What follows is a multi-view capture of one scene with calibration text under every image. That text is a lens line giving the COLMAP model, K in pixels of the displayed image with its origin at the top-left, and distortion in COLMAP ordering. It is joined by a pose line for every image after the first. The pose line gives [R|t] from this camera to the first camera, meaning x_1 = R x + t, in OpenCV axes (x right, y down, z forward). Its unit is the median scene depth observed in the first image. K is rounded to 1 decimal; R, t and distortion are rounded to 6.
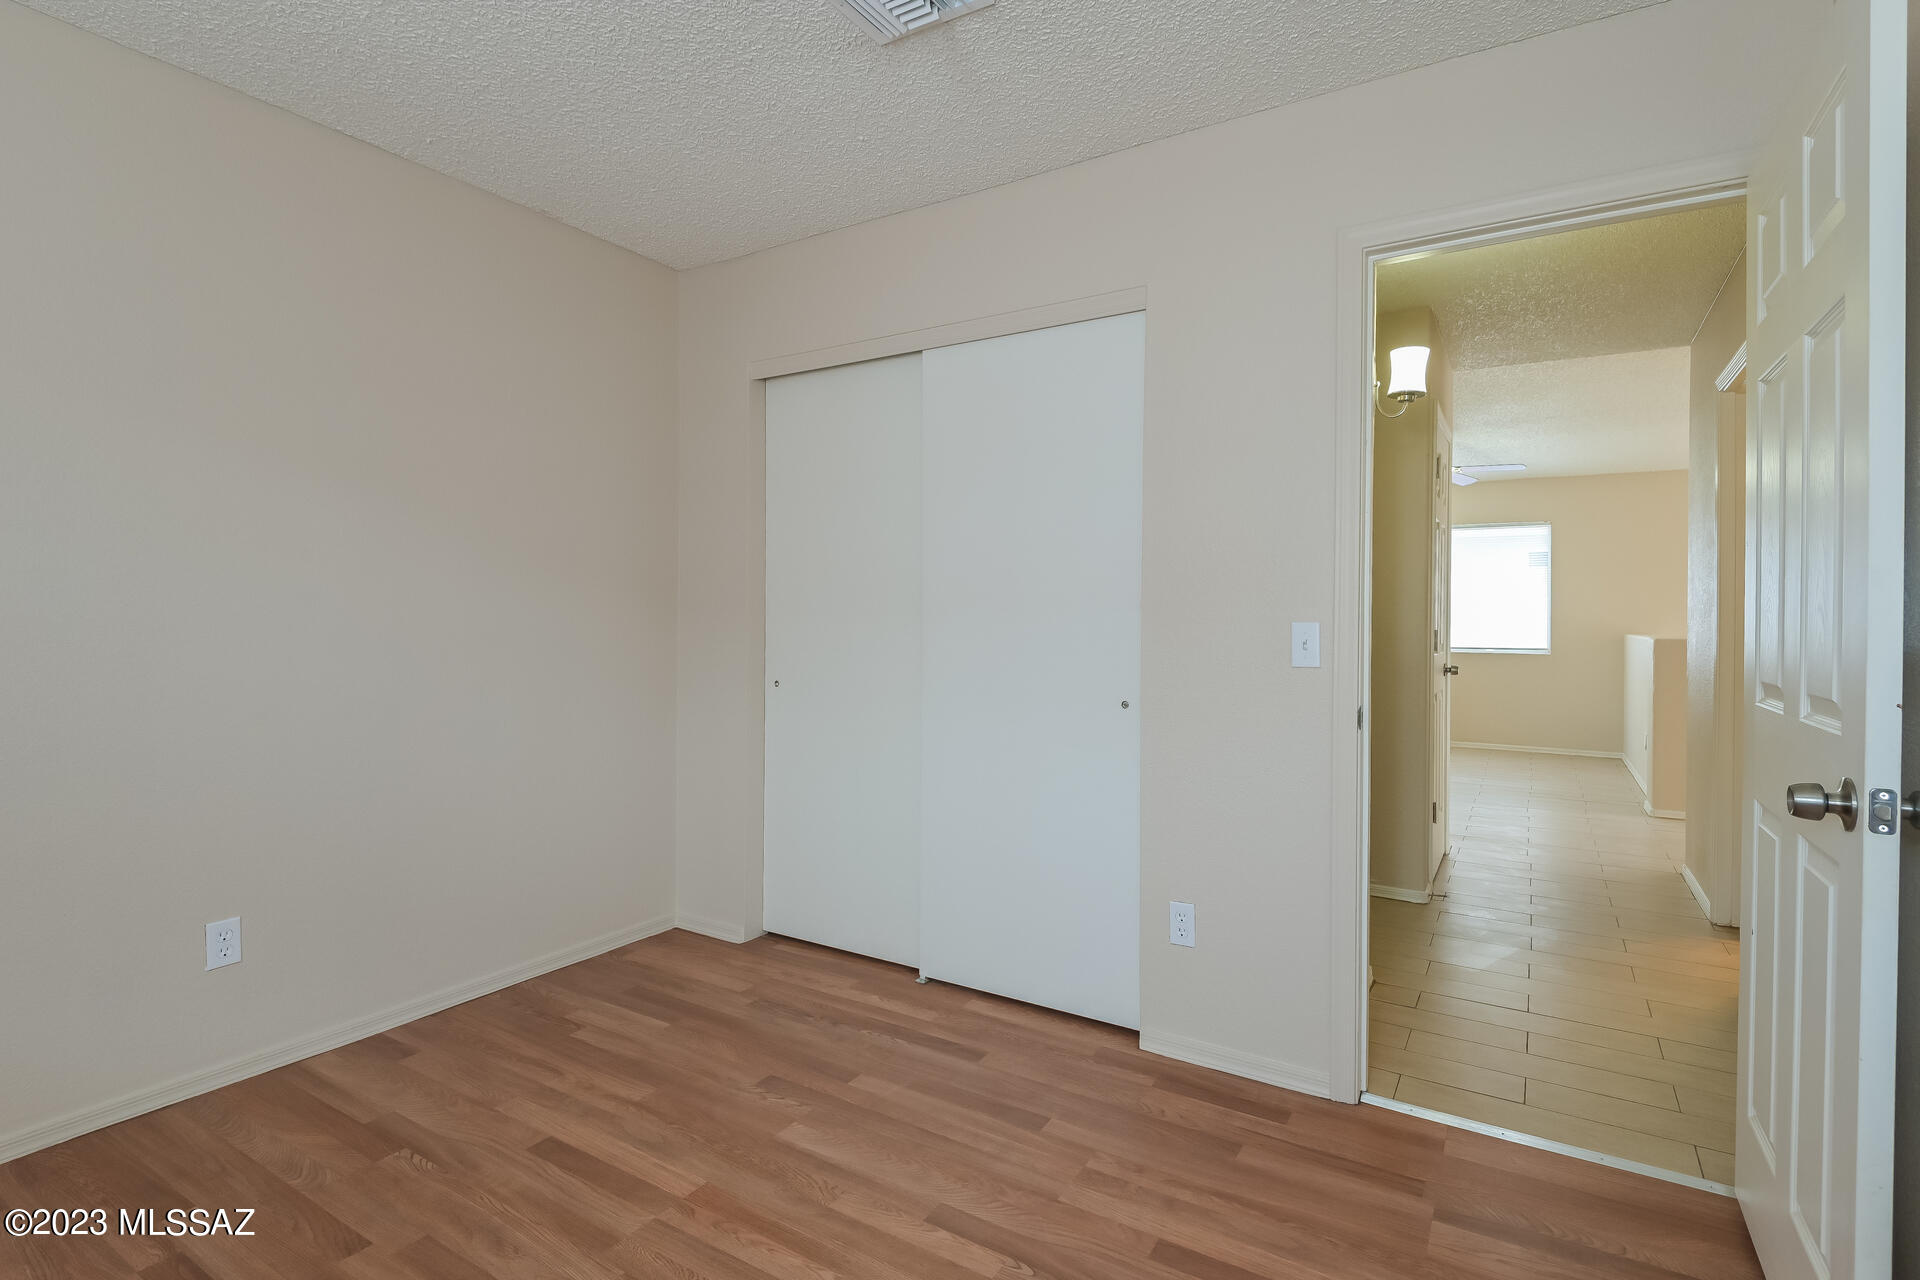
lens RADIAL K [[927.9, 0, 954.1], [0, 927.9, 633.4], [0, 0, 1]] dist [-0.013931, -0.000218]
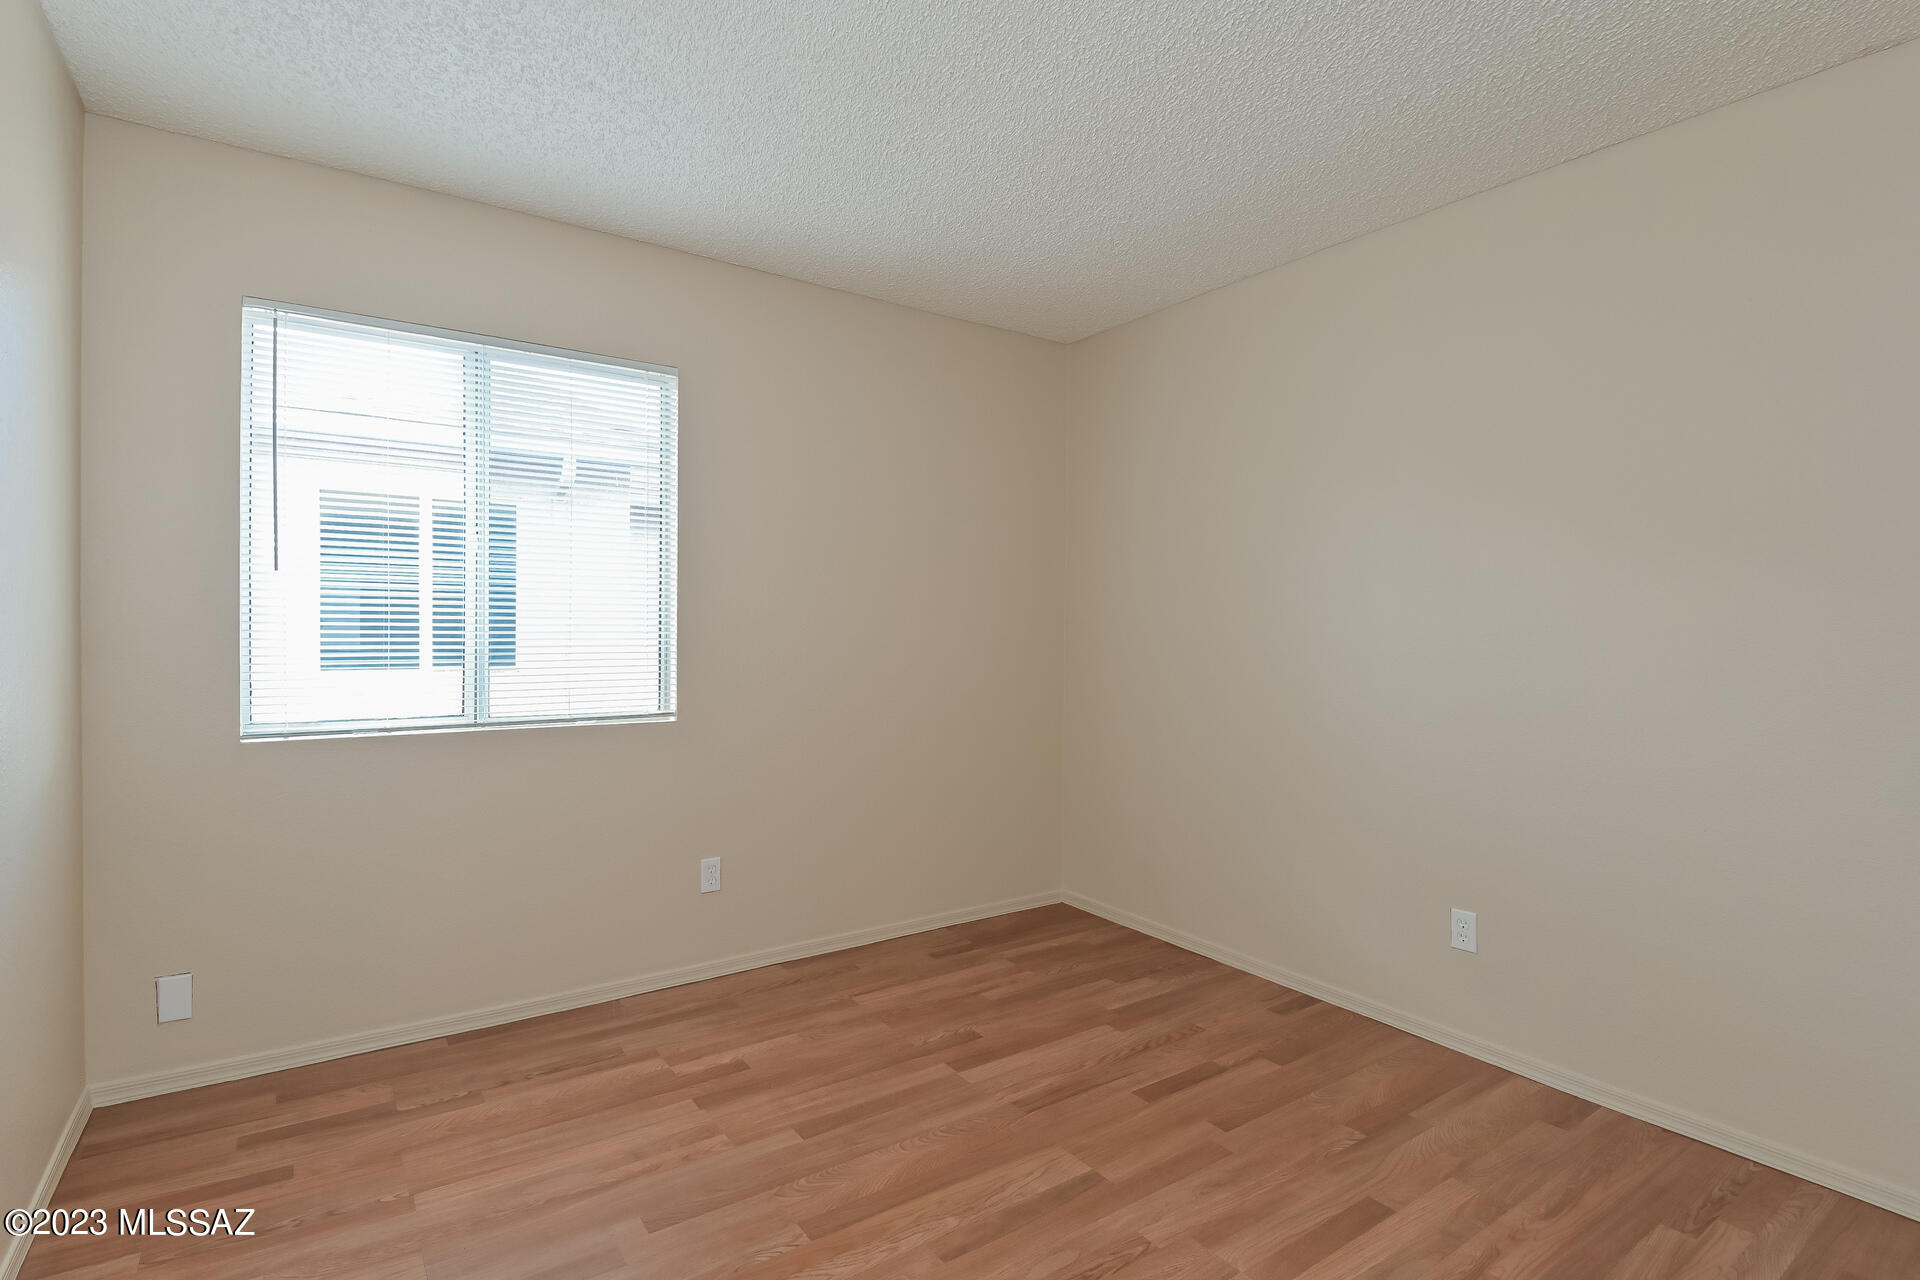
lens RADIAL K [[951.0, 0, 958.0], [0, 951.0, 636.8], [0, 0, 1]] dist [-0.002061, -0.001100]
pose [[-0.430289, -0.016013, -0.902549, 0.663590], [-0.019645, 0.999772, -0.008372, -0.012521], [0.902477, 0.014128, -0.430506, 1.083132]]
